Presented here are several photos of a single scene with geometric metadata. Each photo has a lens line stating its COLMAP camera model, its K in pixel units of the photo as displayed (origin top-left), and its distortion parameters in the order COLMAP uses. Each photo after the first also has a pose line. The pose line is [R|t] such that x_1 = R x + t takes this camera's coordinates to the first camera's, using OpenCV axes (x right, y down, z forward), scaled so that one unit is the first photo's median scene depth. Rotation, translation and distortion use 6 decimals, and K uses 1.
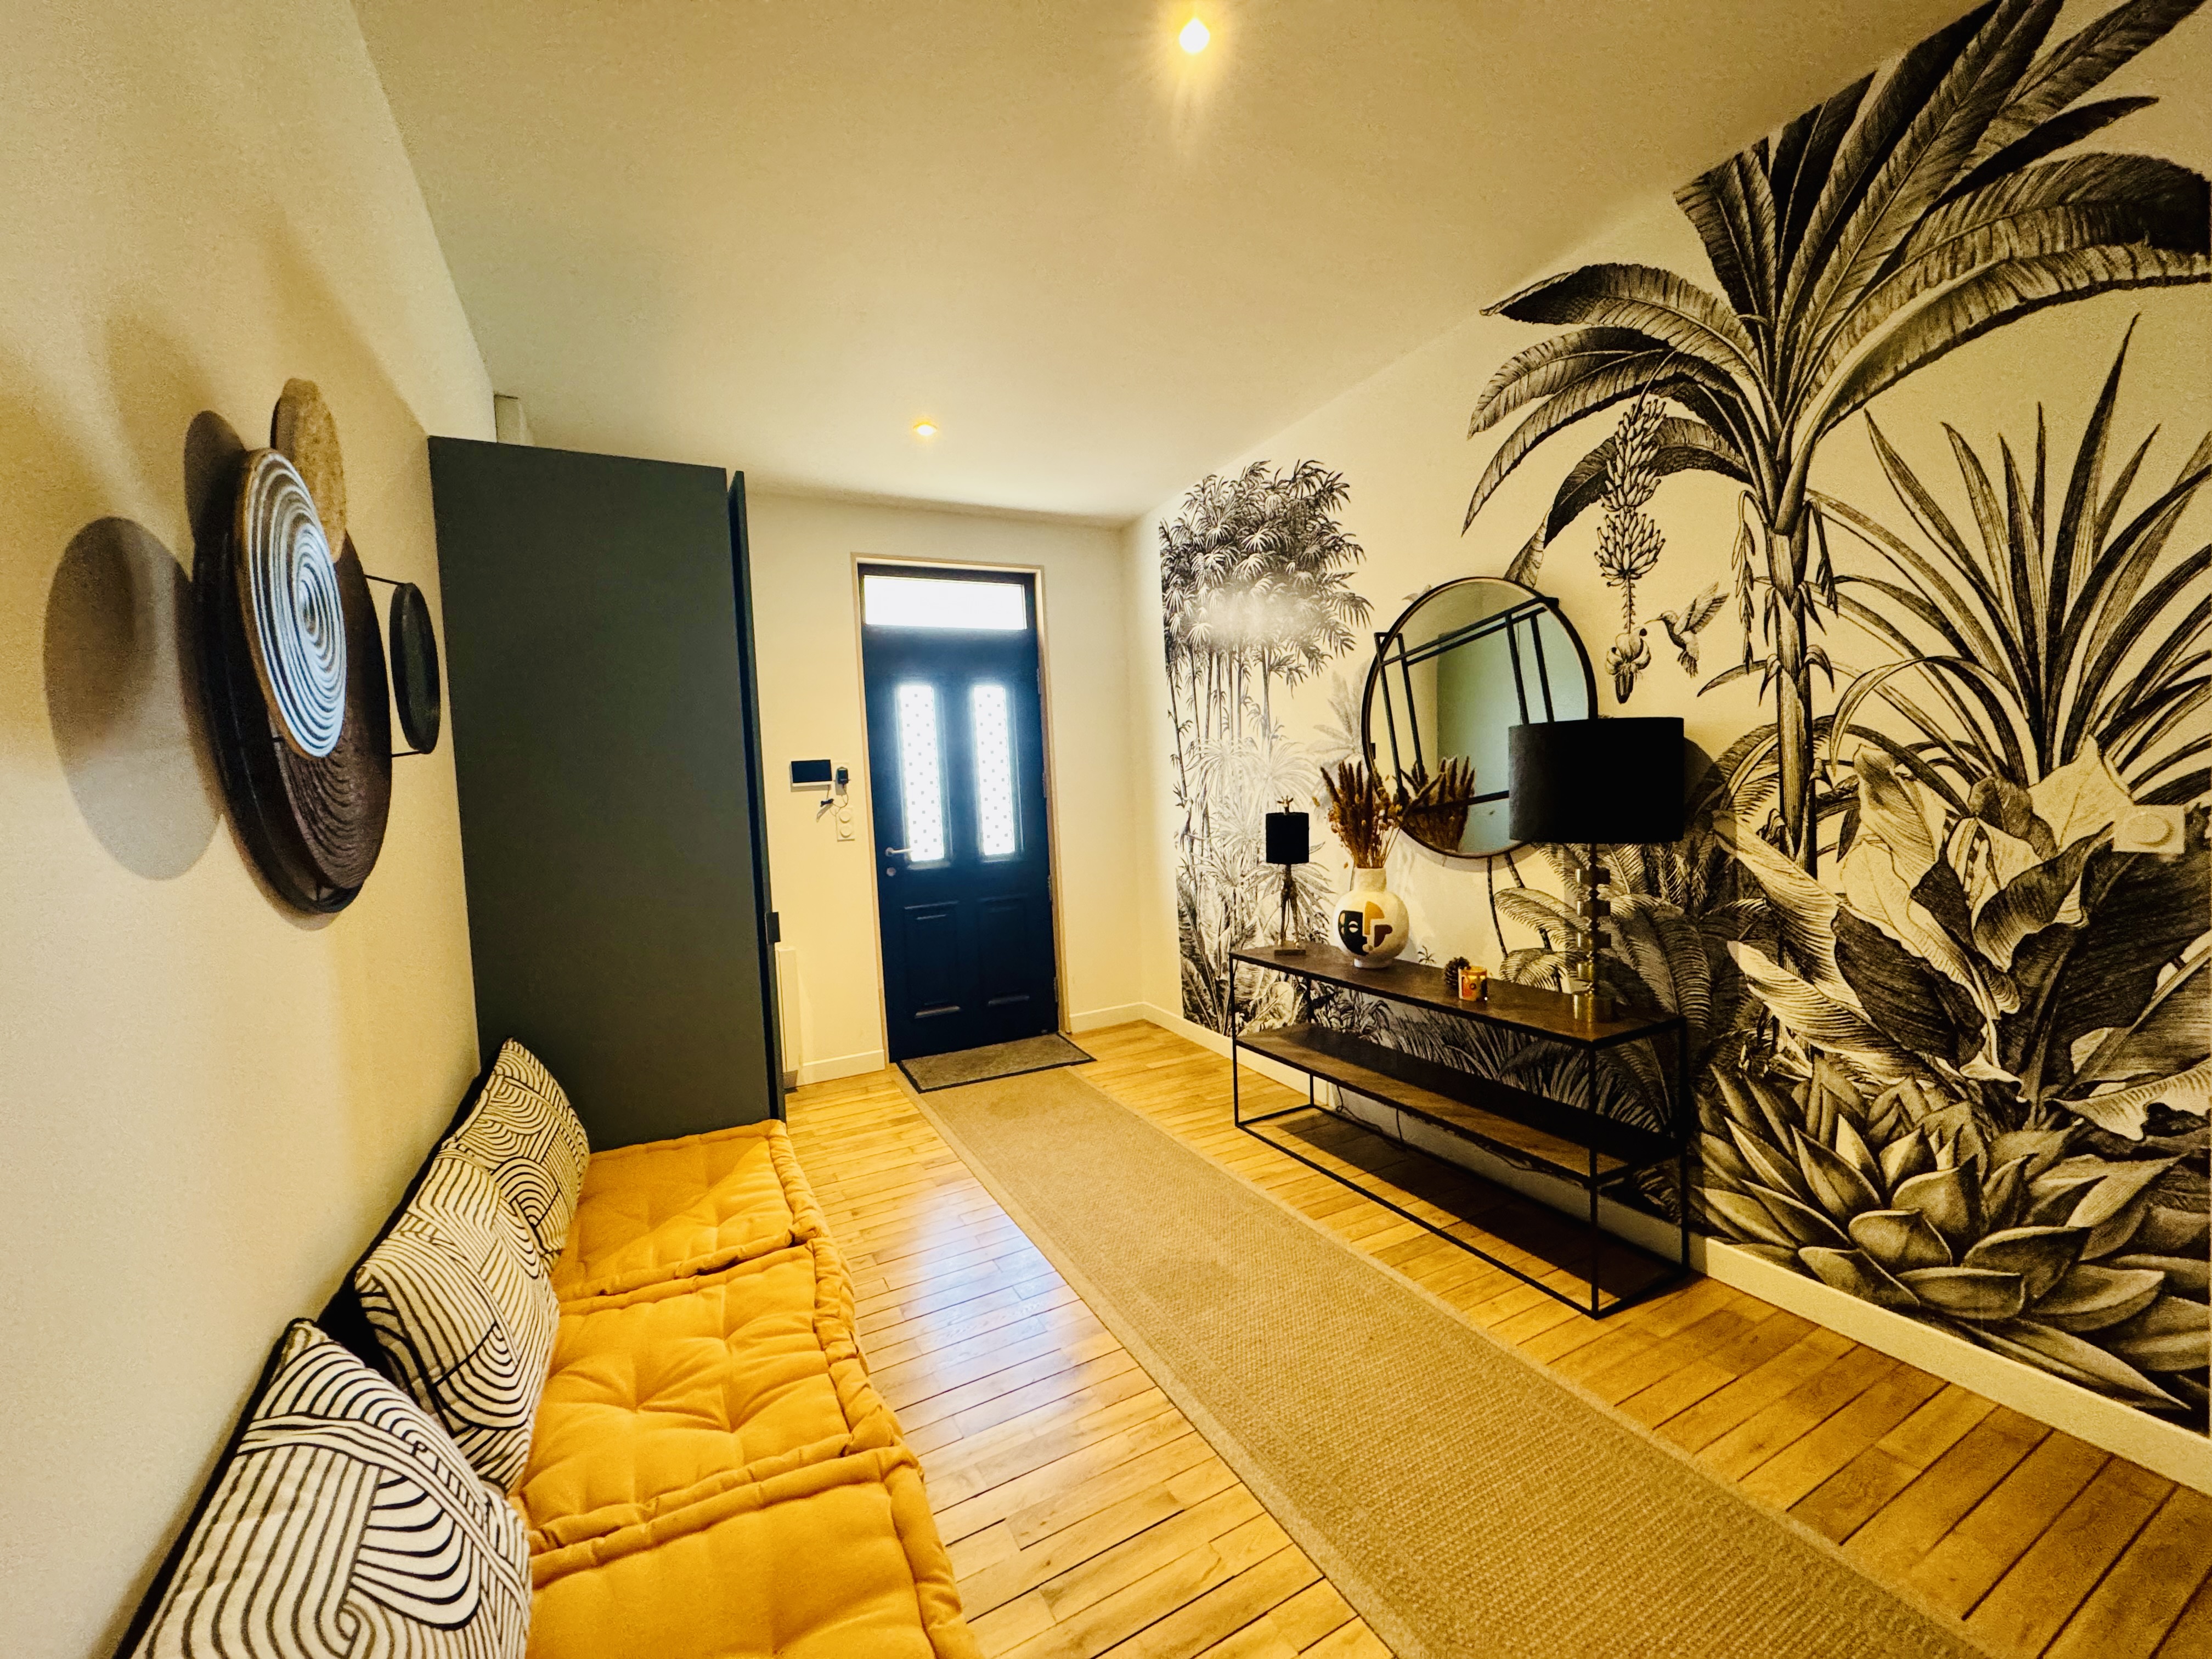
lens RADIAL K [[877.9, 0, 1101.4], [0, 877.9, 828.6], [0, 0, 1]] dist [-0.005512, 0.000513]
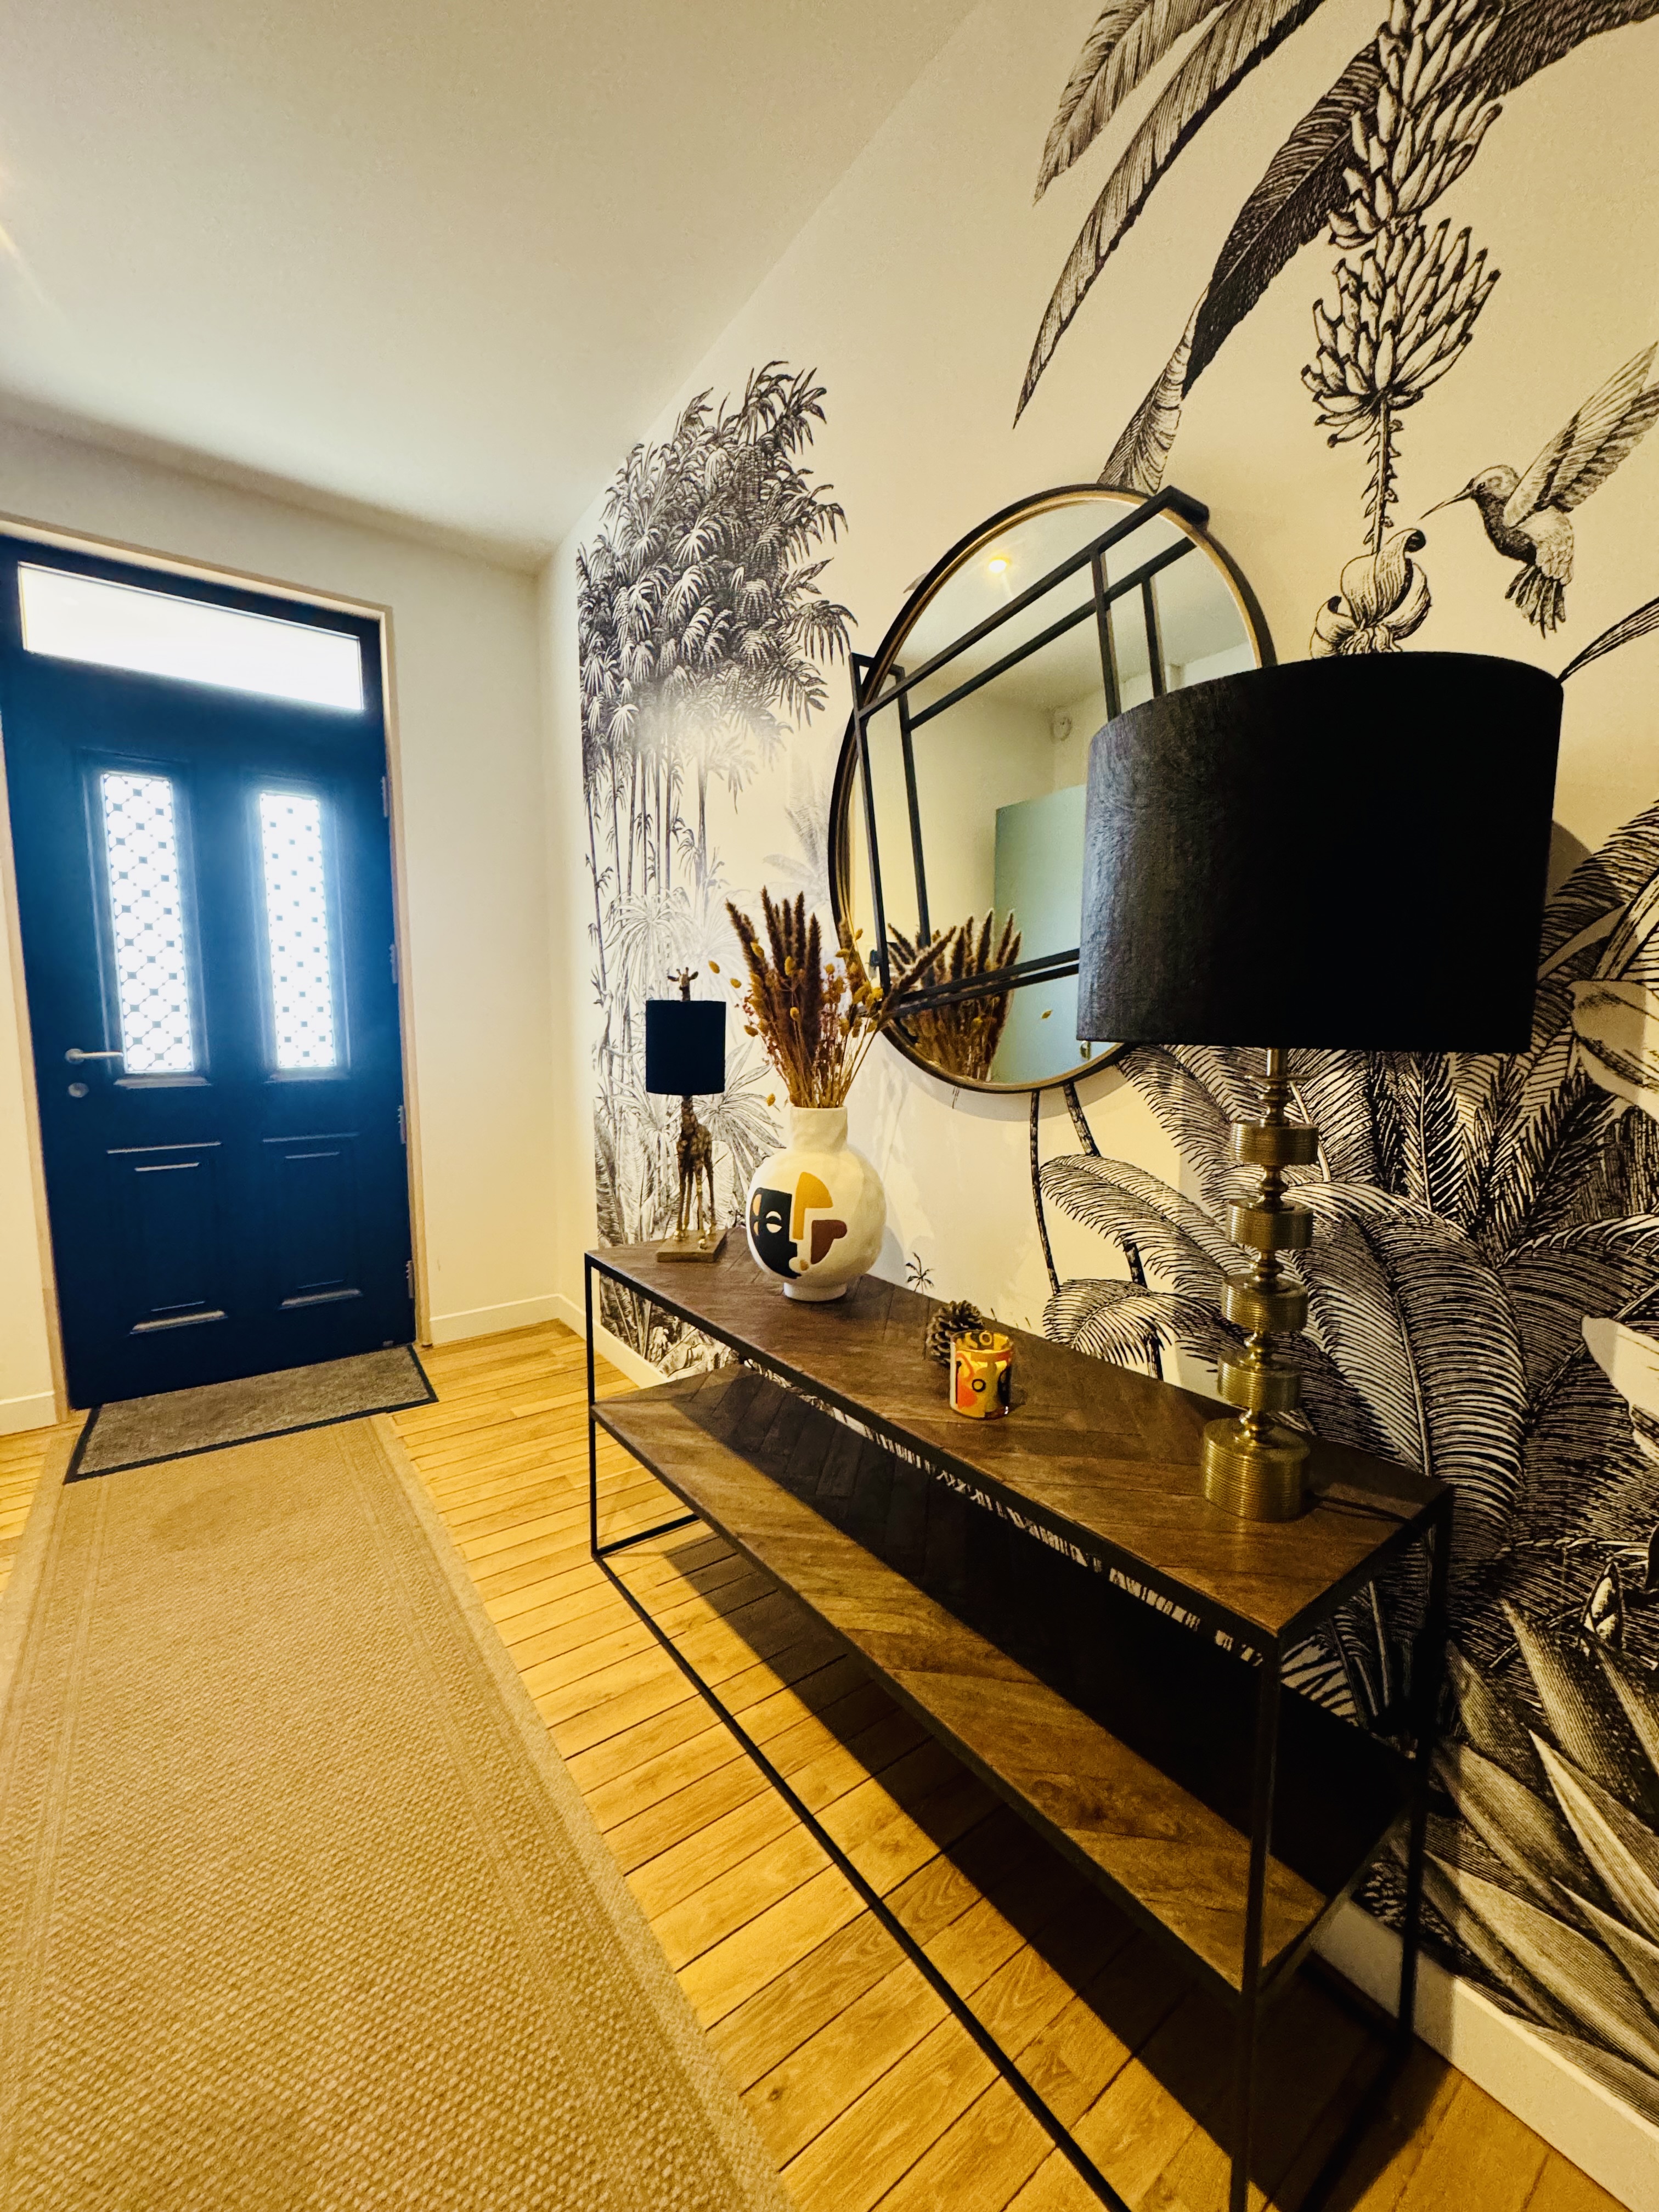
lens RADIAL K [[877.9, 0, 826.4], [0, 877.9, 1112.6], [0, 0, 1]] dist [-0.005512, 0.000513]
pose [[0.986263, 0.029342, 0.162556, 0.235859], [-0.038166, 0.997947, 0.051429, 0.022362], [-0.160713, -0.056927, 0.985358, 0.507523]]
